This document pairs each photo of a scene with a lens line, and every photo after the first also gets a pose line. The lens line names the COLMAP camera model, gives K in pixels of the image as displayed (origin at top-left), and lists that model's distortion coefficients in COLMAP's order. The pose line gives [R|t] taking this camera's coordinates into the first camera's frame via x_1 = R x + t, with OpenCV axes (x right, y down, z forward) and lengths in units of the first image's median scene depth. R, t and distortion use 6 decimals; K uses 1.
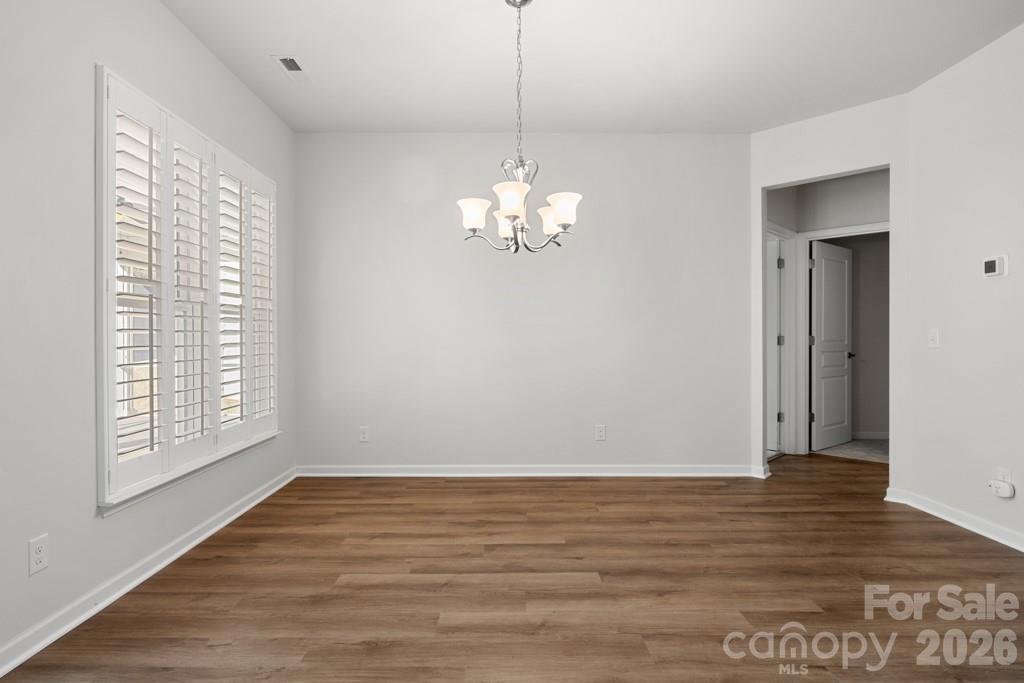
lens RADIAL K [[530.2, 0, 507.7], [0, 530.2, 338.9], [0, 0, 1]] dist [0.001189, 0.000292]
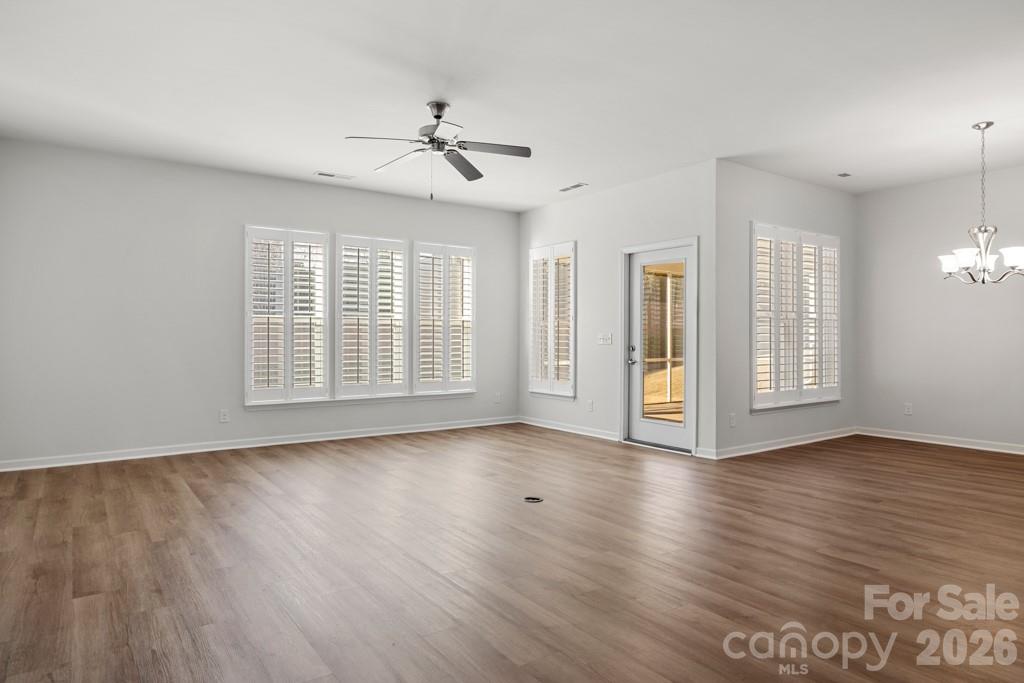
lens RADIAL K [[622.6, 0, 507.3], [0, 622.6, 336.9], [0, 0, 1]] dist [-0.002872, -0.001083]
pose [[0.575035, 0.003216, -0.818122, 0.658073], [-0.002703, 0.999994, 0.002031, -0.005405], [0.818124, 0.001043, 0.575041, -1.120362]]
